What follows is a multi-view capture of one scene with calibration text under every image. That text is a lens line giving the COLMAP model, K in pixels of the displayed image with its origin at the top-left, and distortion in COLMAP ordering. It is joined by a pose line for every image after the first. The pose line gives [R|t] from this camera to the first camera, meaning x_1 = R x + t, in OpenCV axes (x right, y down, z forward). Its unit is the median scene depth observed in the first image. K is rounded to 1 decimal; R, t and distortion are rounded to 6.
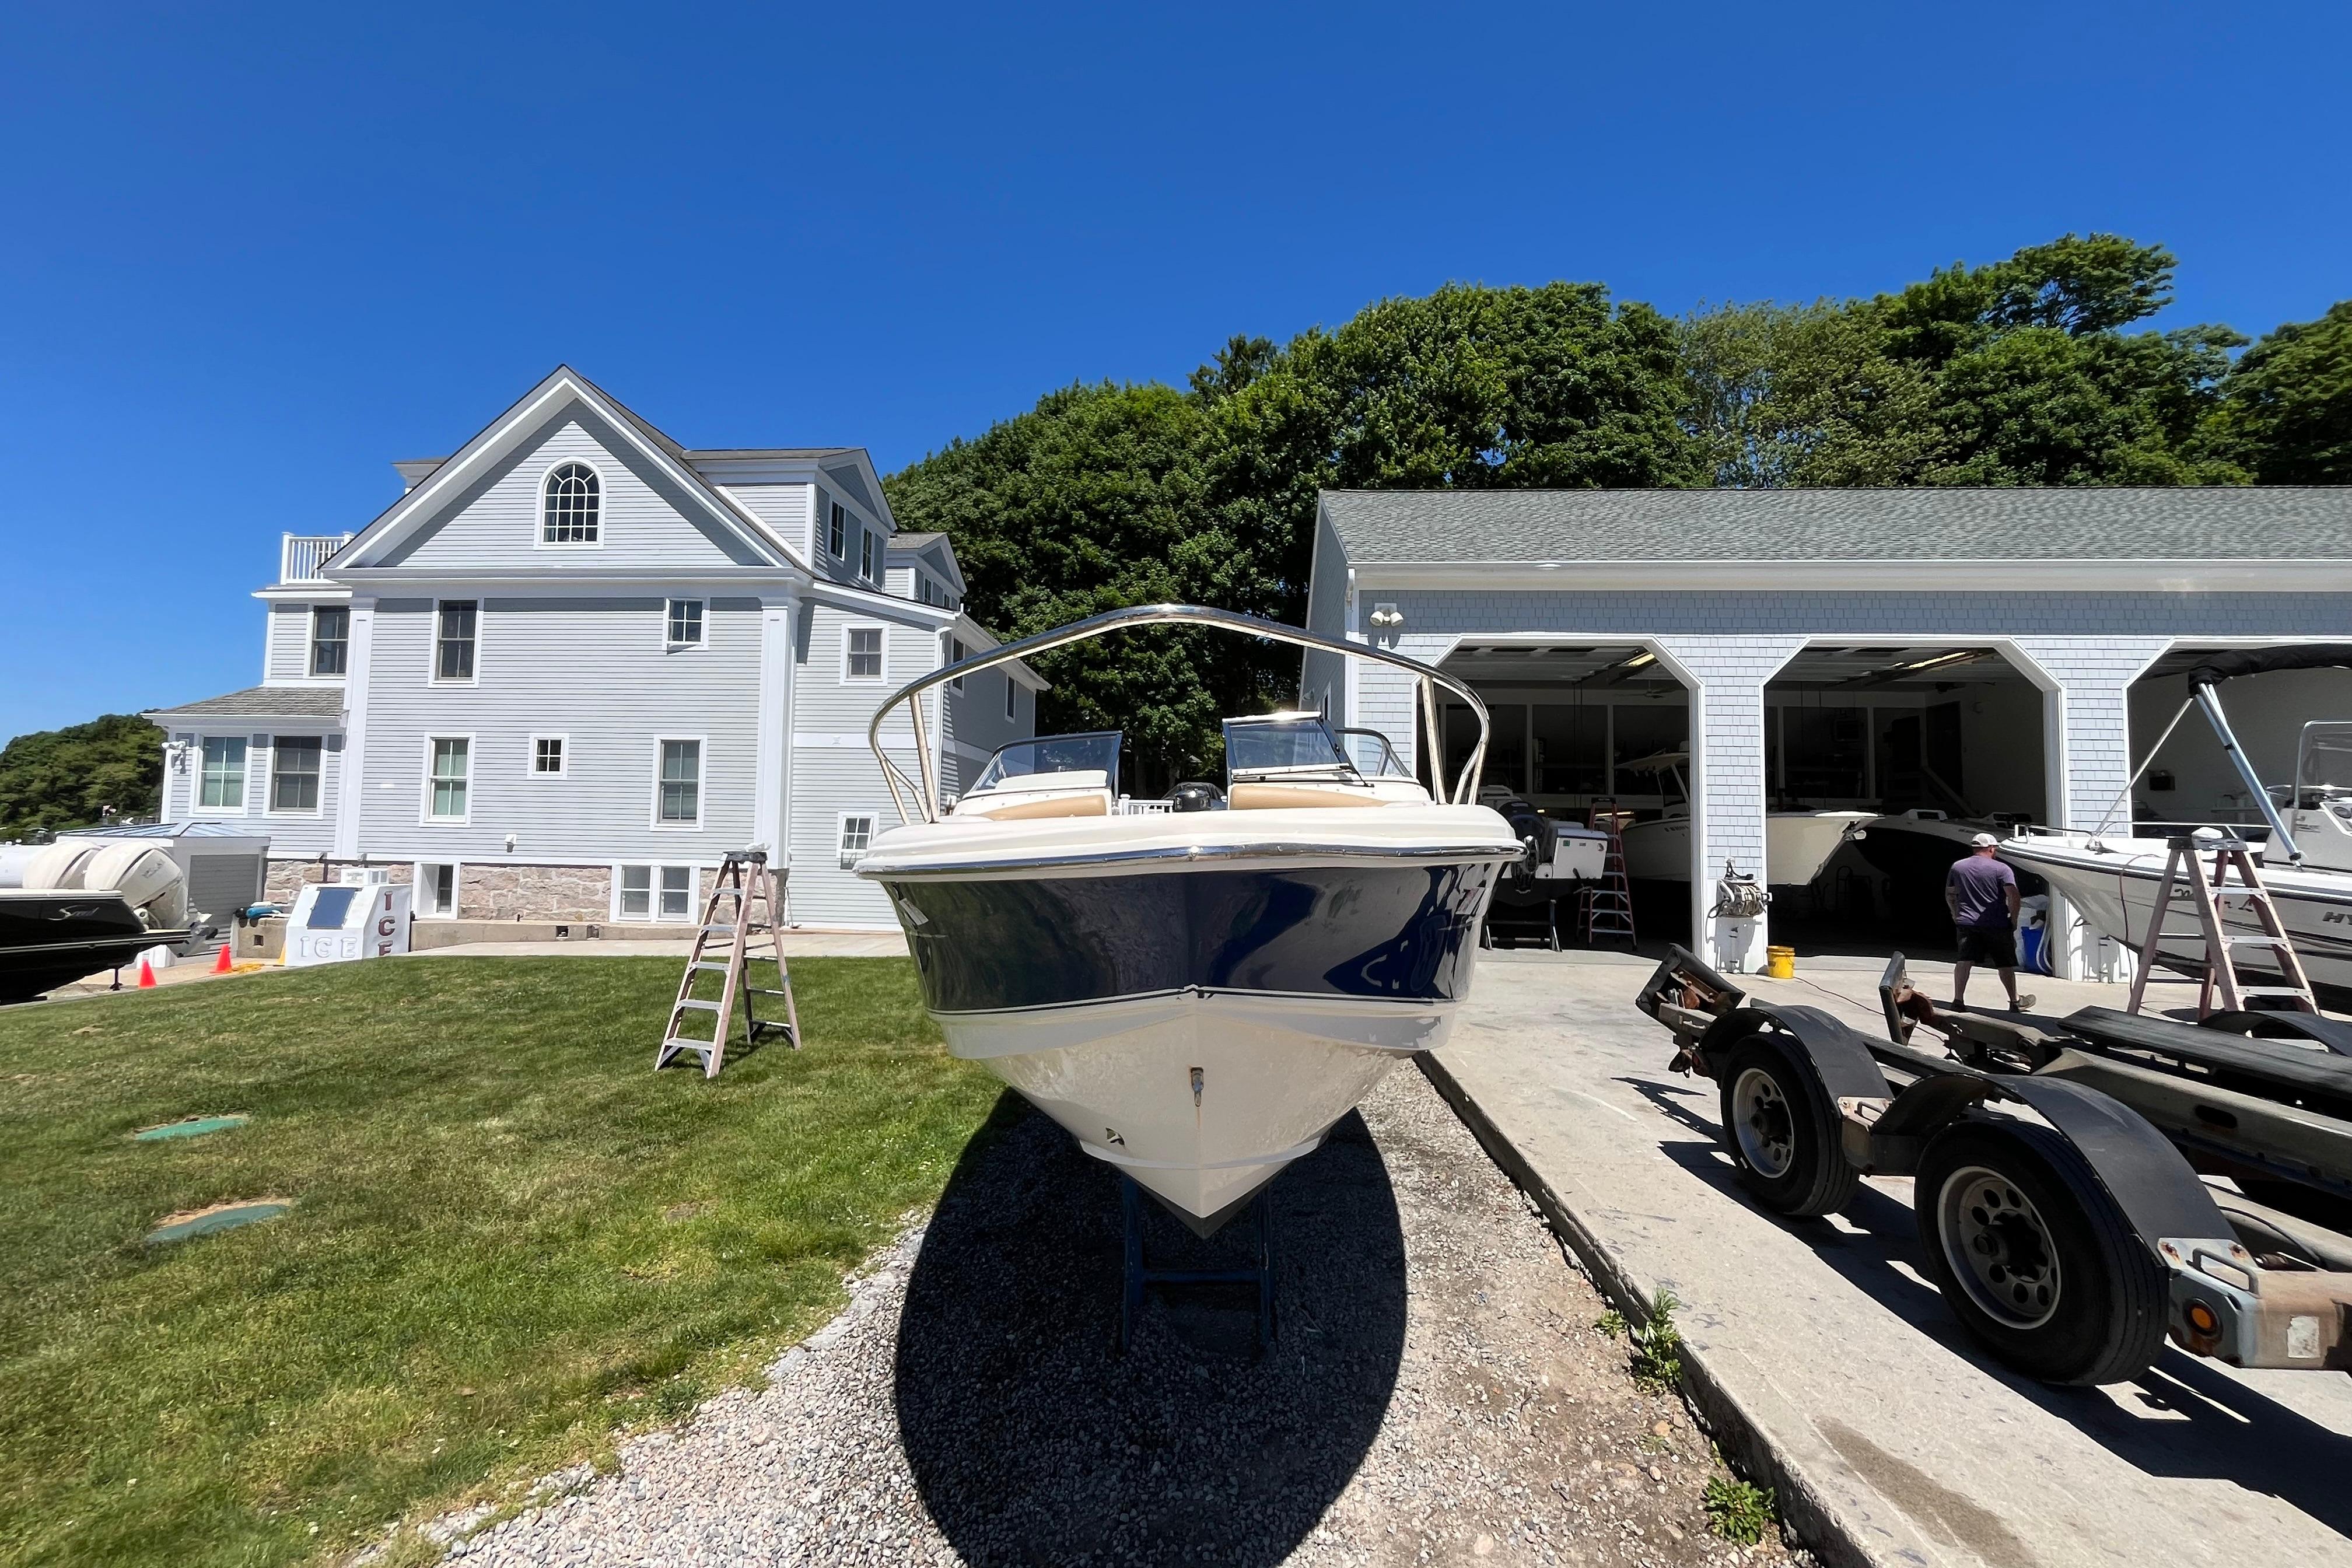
lens RADIAL K [[954.1, 0, 1175.9], [0, 954.1, 785.6], [0, 0, 1]] dist [-0.003185, -0.000094]
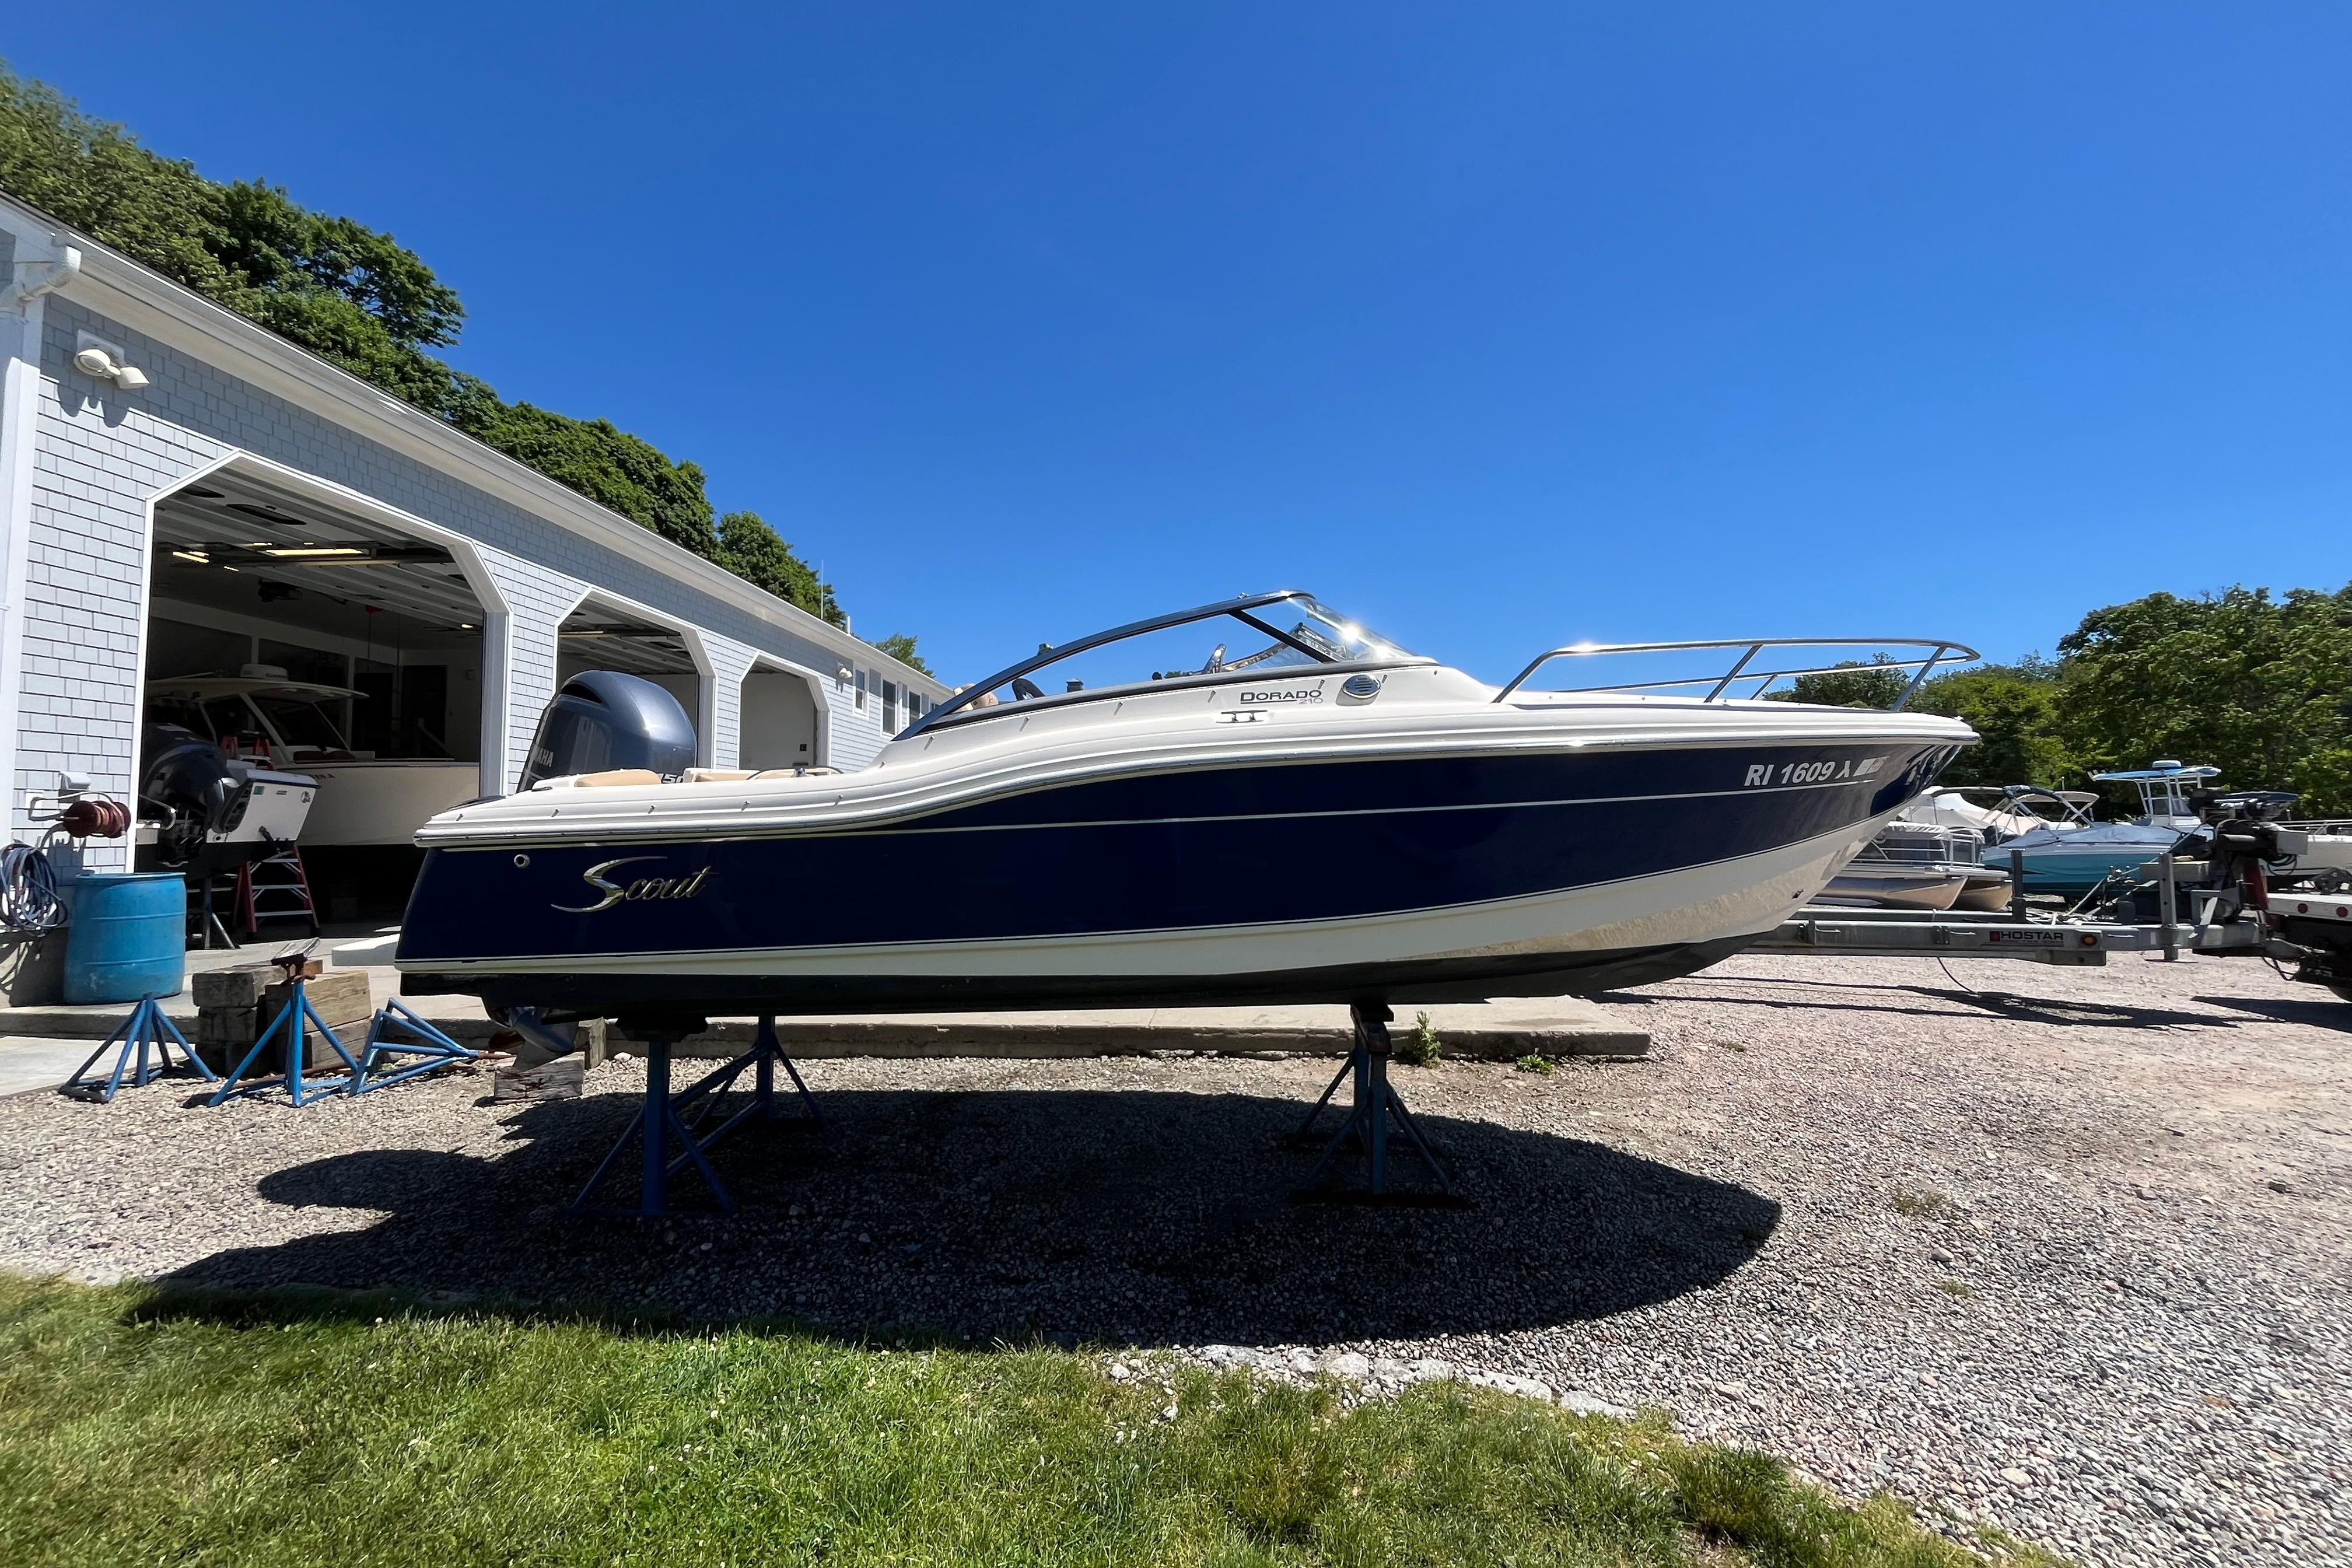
lens RADIAL K [[956.0, 0, 1174.5], [0, 956.0, 776.9], [0, 0, 1]] dist [-0.003135, 0.000003]
pose [[-0.008989, 0.038314, 0.999225, -0.244939], [-0.051311, 0.997932, -0.038726, 0.036549], [-0.998642, -0.051620, -0.007005, 0.287739]]
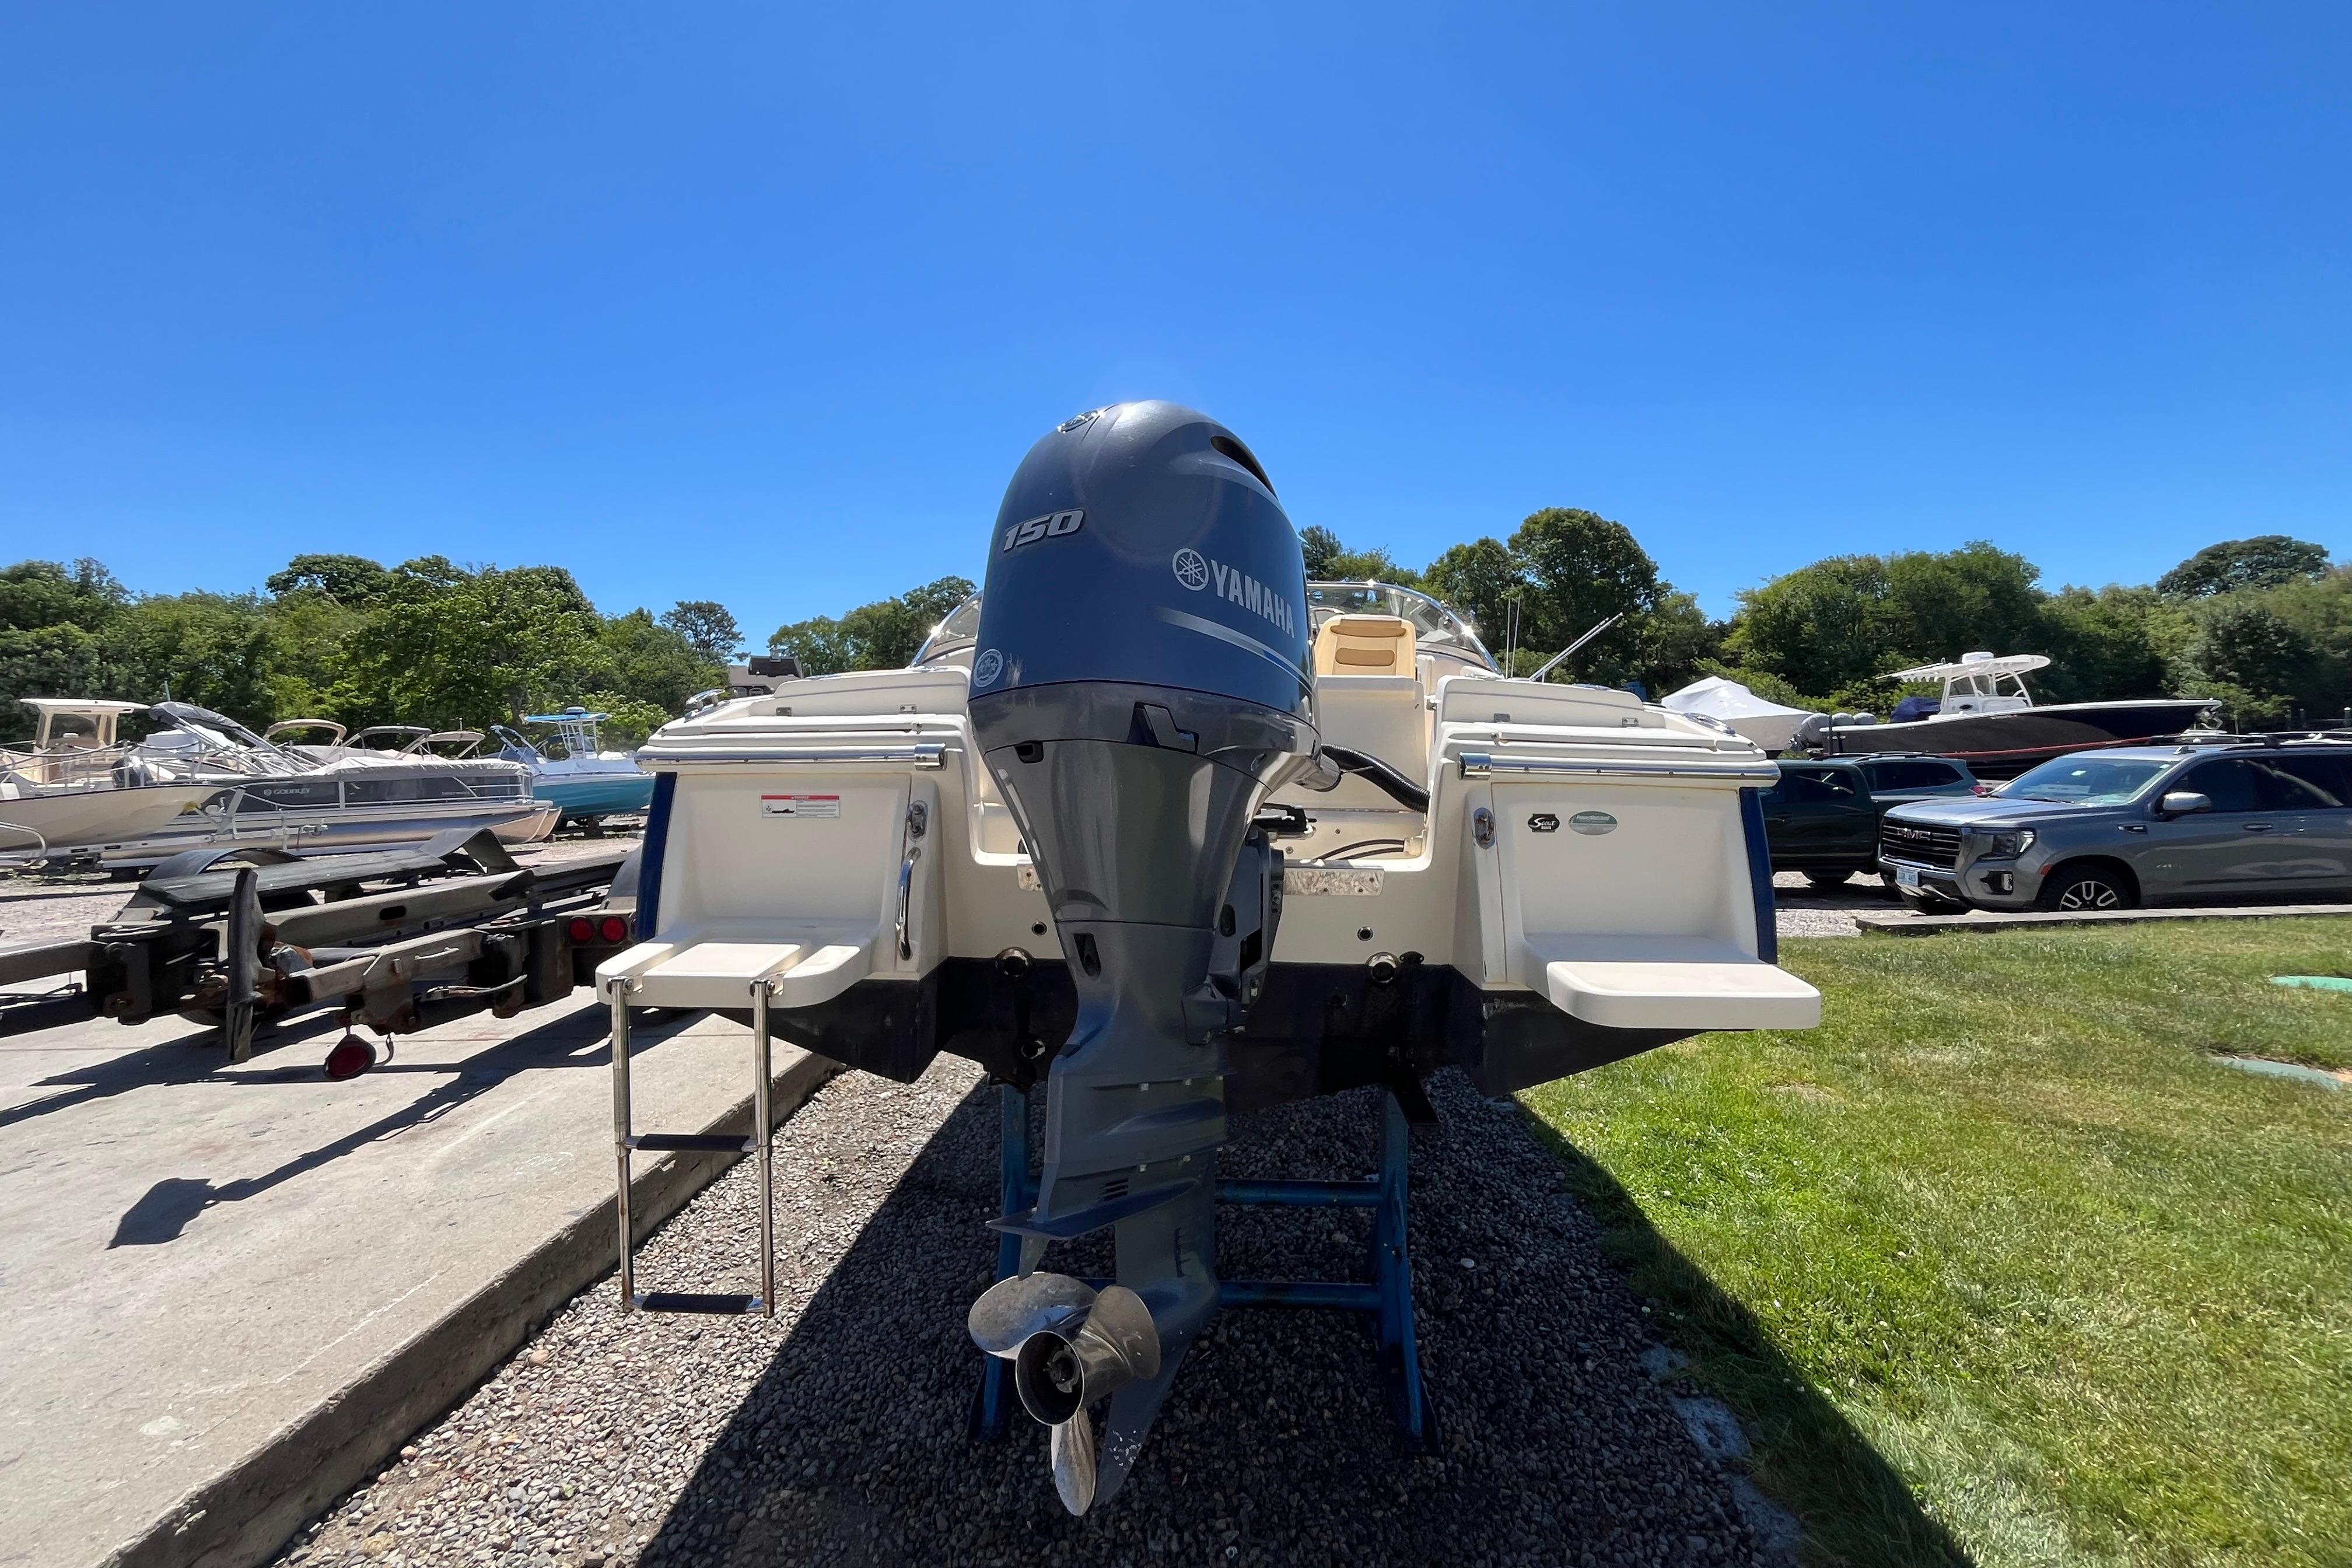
lens RADIAL K [[956.4, 0, 1180.2], [0, 956.4, 785.4], [0, 0, 1]] dist [-0.003538, -0.000268]
pose [[-0.999931, 0.011717, -0.001077, 0.010112], [0.011719, 0.999929, -0.002347, 0.045368], [0.001050, -0.002359, -0.999997, 0.558301]]
